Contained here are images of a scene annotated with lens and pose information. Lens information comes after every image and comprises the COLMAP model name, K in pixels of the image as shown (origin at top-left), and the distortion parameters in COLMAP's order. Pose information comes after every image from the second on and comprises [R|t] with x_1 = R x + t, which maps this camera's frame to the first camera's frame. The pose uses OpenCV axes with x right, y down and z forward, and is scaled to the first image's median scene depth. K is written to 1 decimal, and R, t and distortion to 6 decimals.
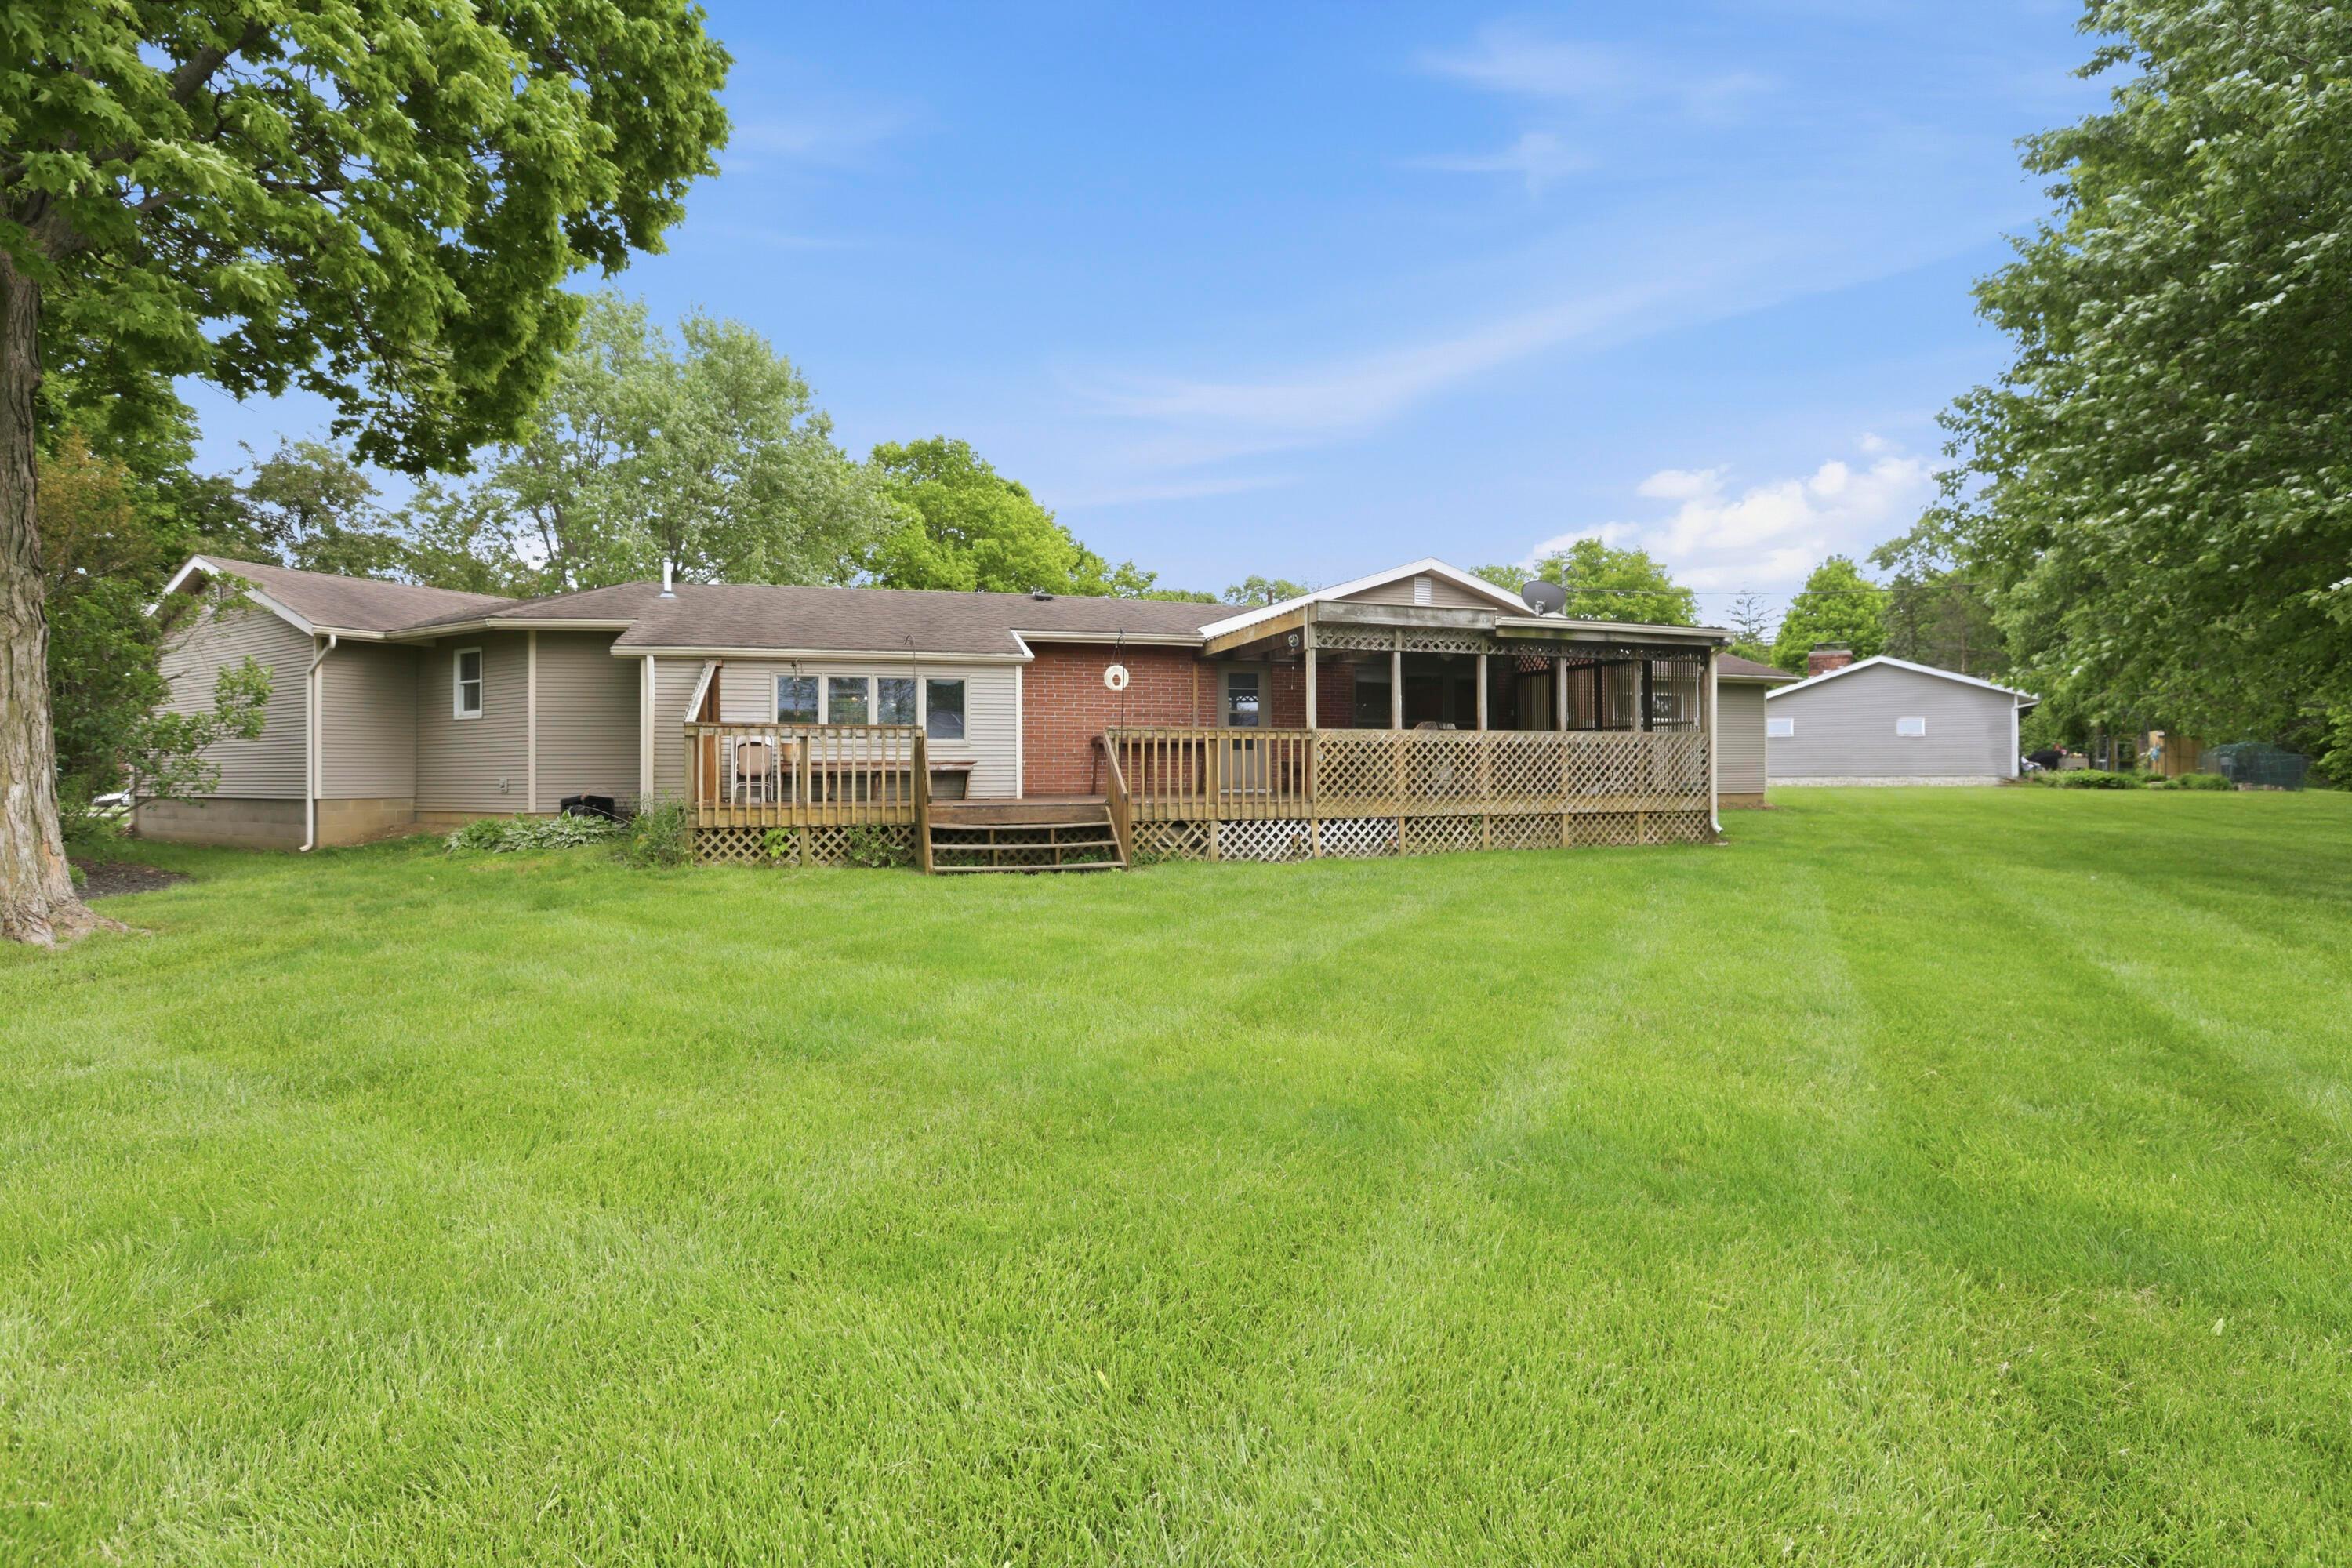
lens RADIAL K [[1059.0, 0, 1174.1], [0, 1059.0, 775.2], [0, 0, 1]] dist [-0.010899, 0.000025]
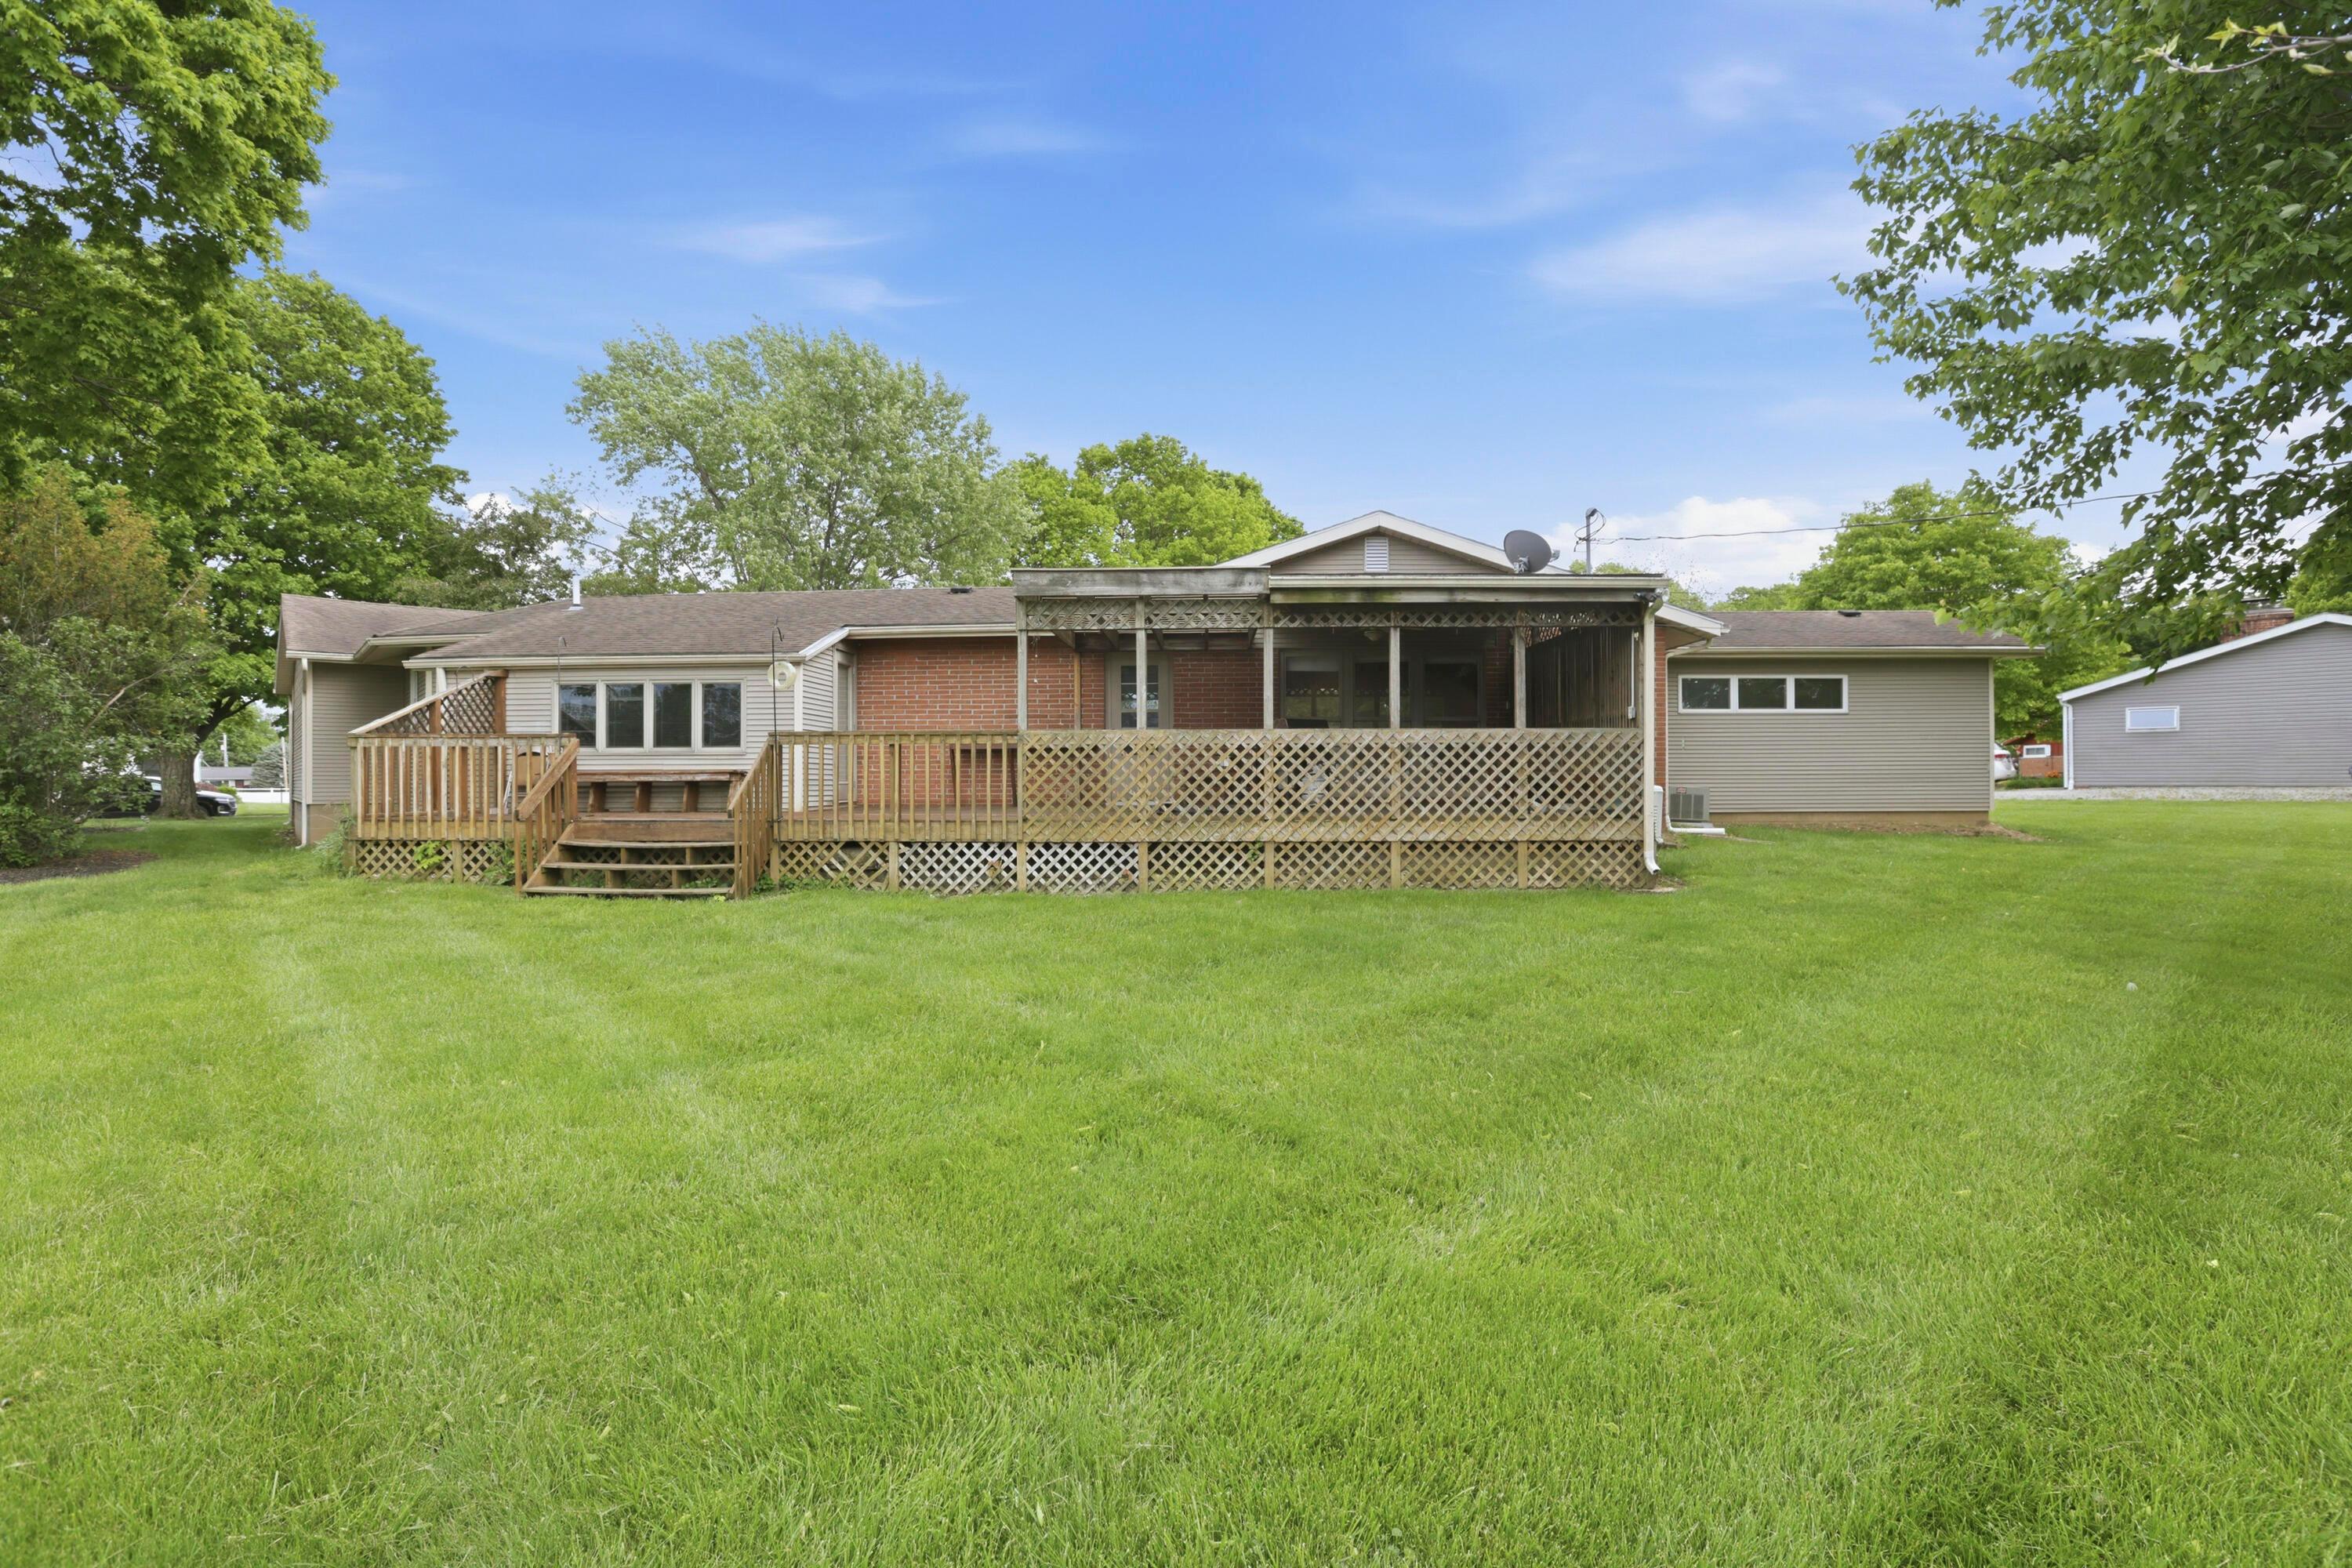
lens RADIAL K [[1079.2, 0, 1176.0], [0, 1079.2, 784.0], [0, 0, 1]] dist [-0.000671, 0.000149]
pose [[0.935702, 0.002997, -0.352779, 0.519668], [-0.001898, 0.999992, 0.003460, -0.005915], [0.352787, -0.002568, 0.935700, 0.265461]]
